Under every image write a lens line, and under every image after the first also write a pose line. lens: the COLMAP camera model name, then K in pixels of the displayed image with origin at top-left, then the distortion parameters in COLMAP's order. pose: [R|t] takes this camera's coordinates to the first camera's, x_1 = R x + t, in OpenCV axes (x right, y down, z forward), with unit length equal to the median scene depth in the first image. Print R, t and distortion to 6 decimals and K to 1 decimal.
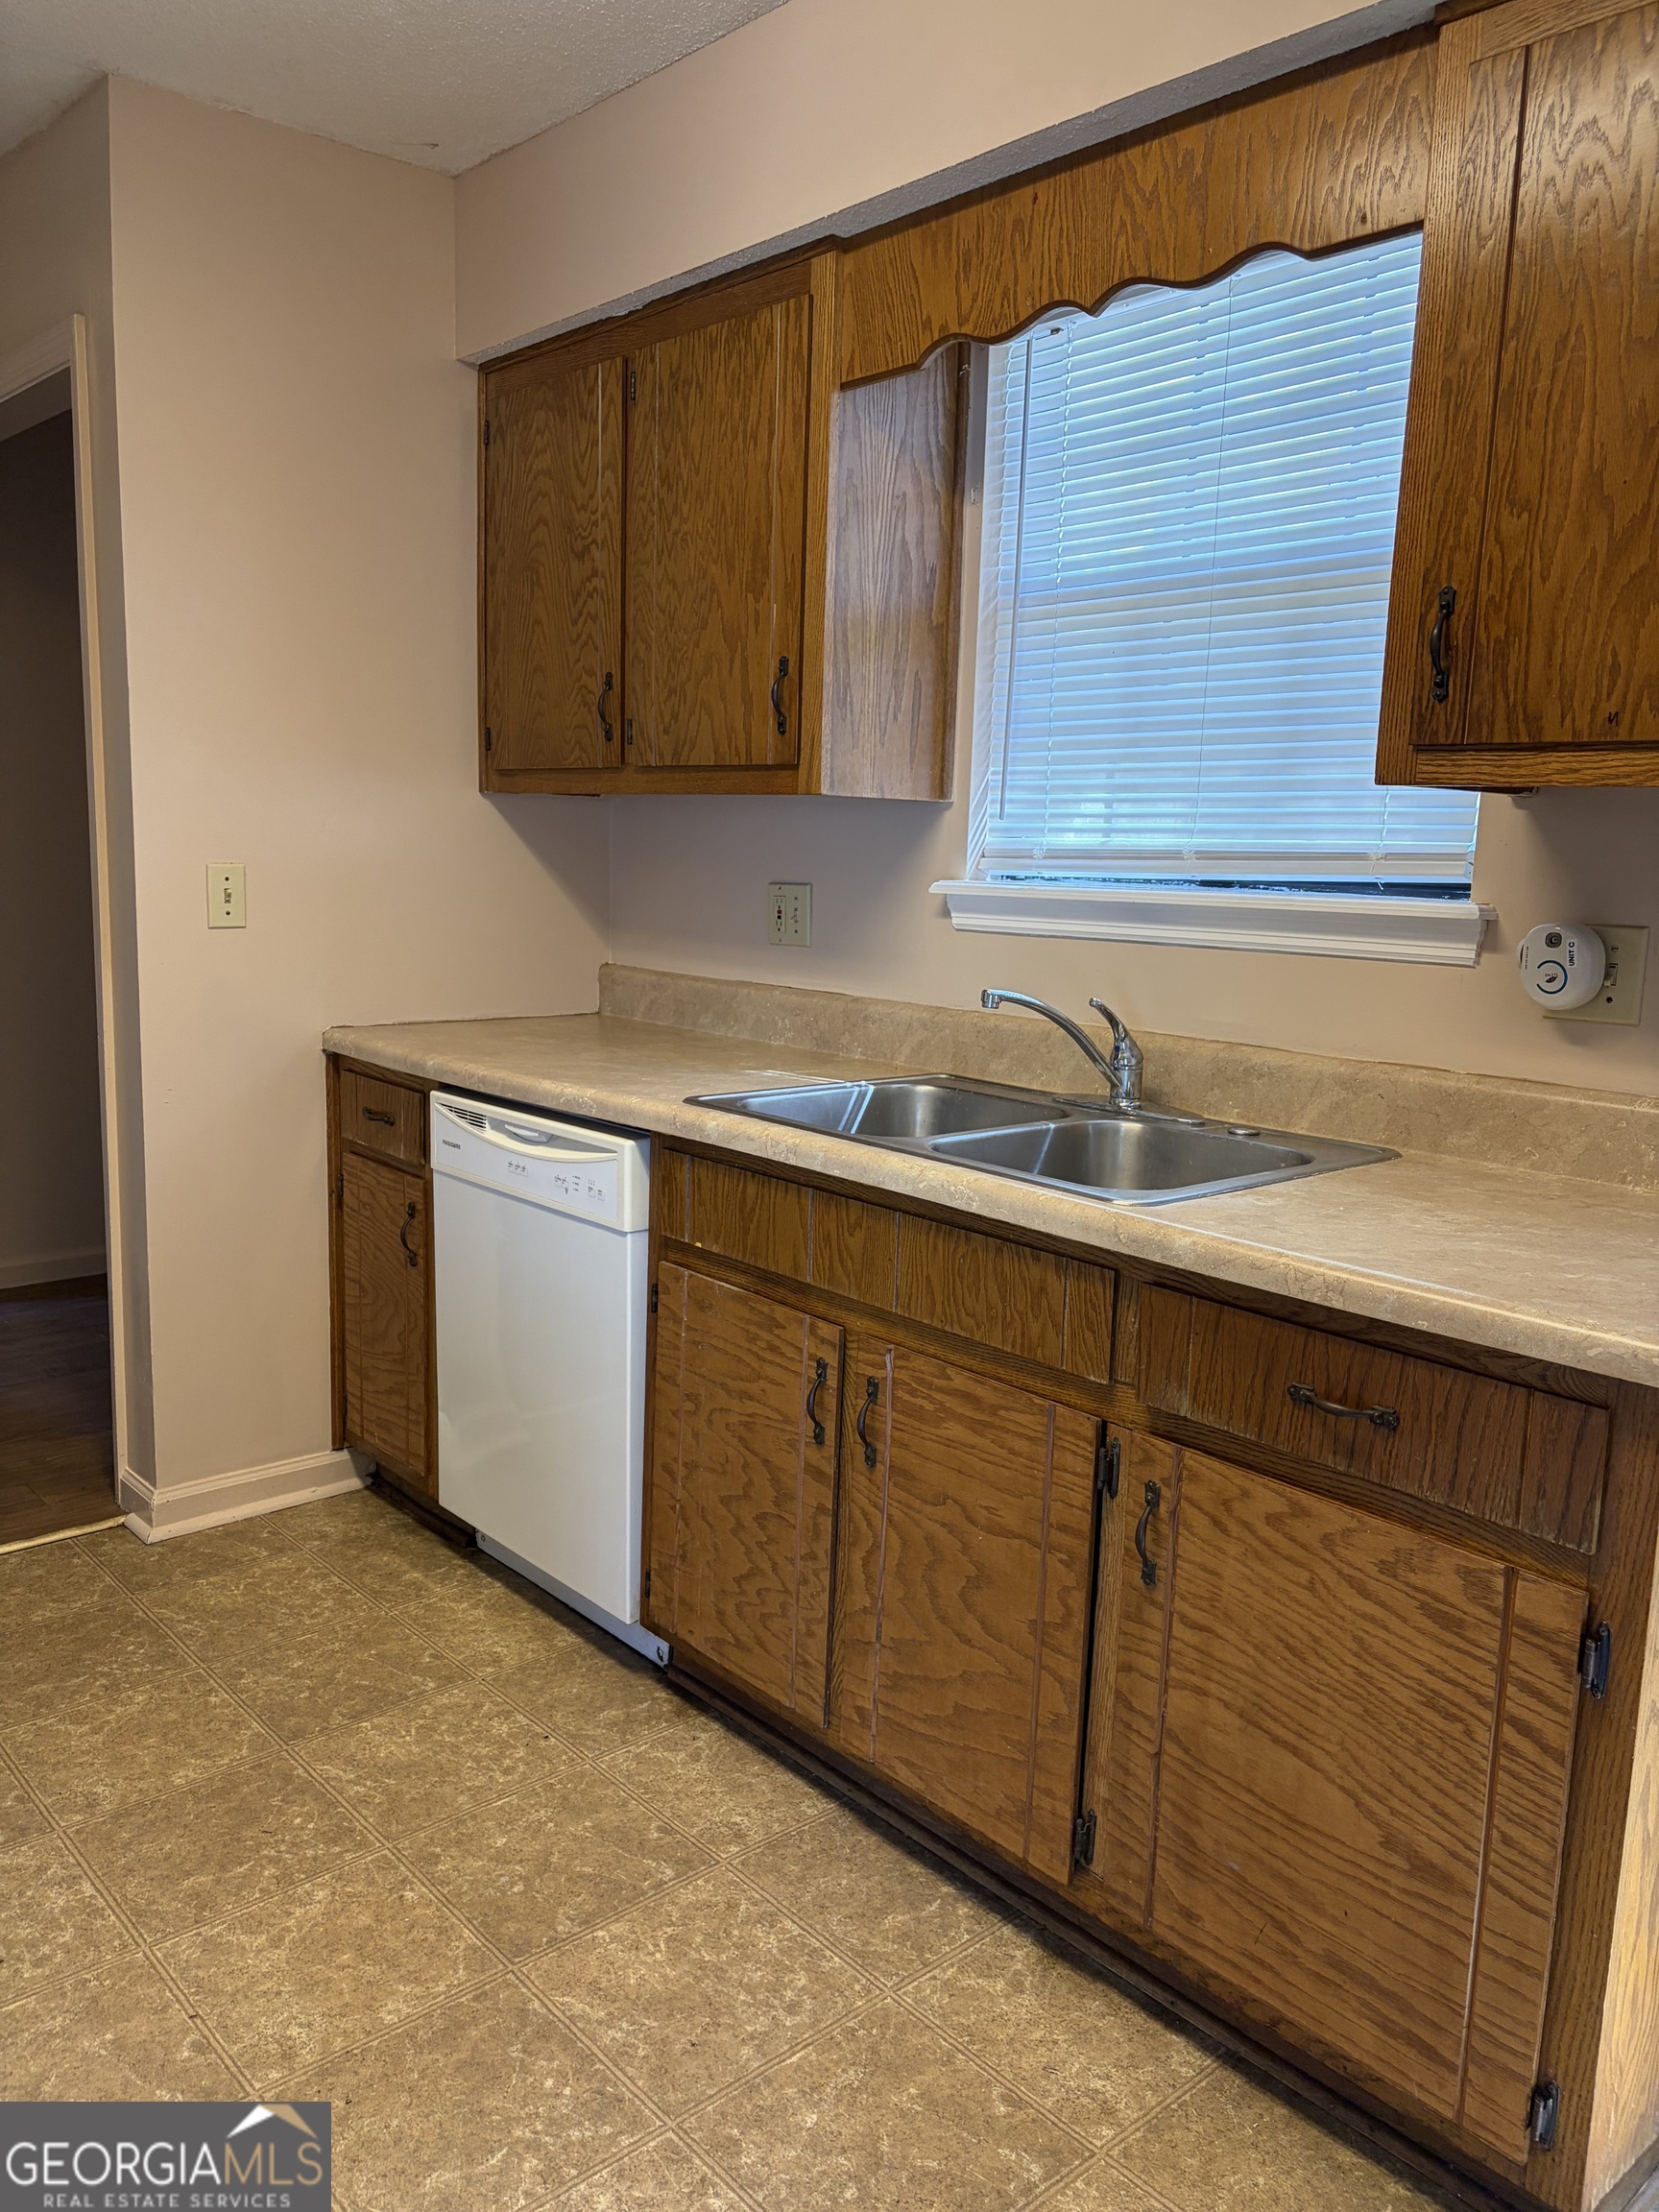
lens RADIAL K [[1670.3, 0, 835.2], [0, 1670.3, 1106.5], [0, 0, 1]] dist [0.034511, -0.035334]
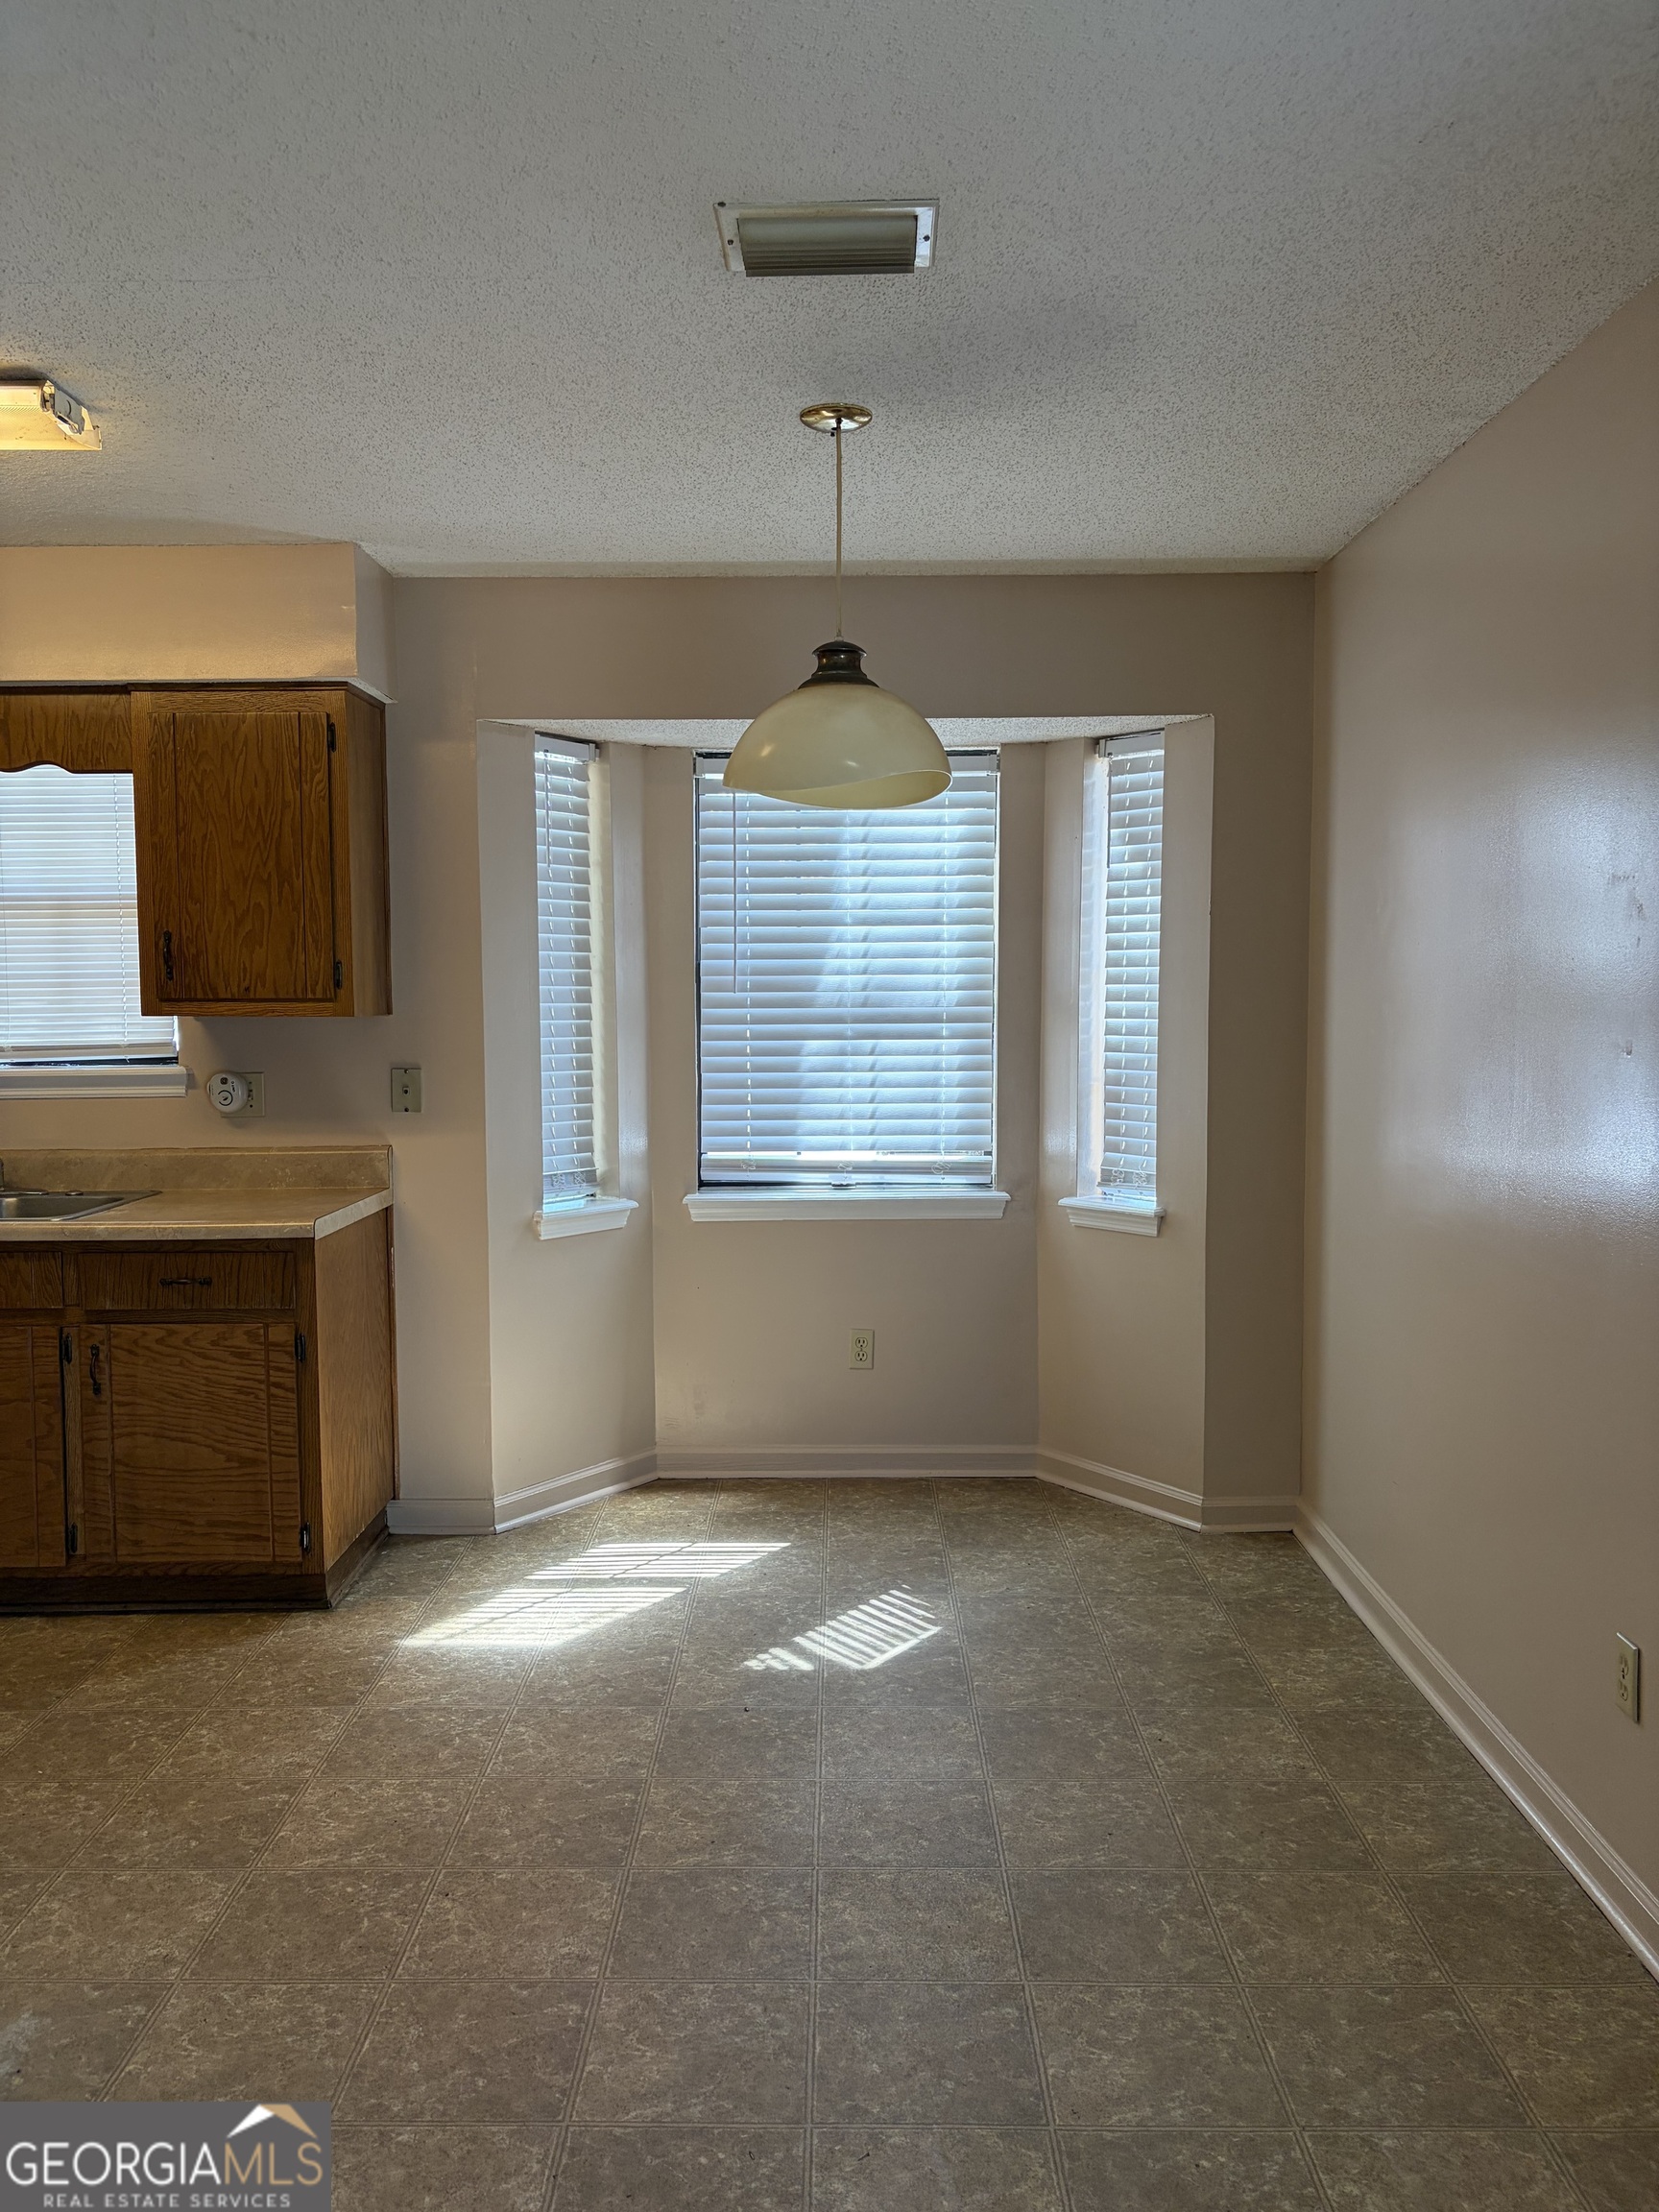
lens RADIAL K [[1670.3, 0, 823.9], [0, 1670.3, 1106.5], [0, 0, 1]] dist [0.034511, -0.035334]
pose [[0.672585, -0.086035, 0.735002, -0.654039], [0.147531, 0.988870, -0.019251, 0.090504], [-0.725165, 0.121384, 0.677792, -1.039188]]
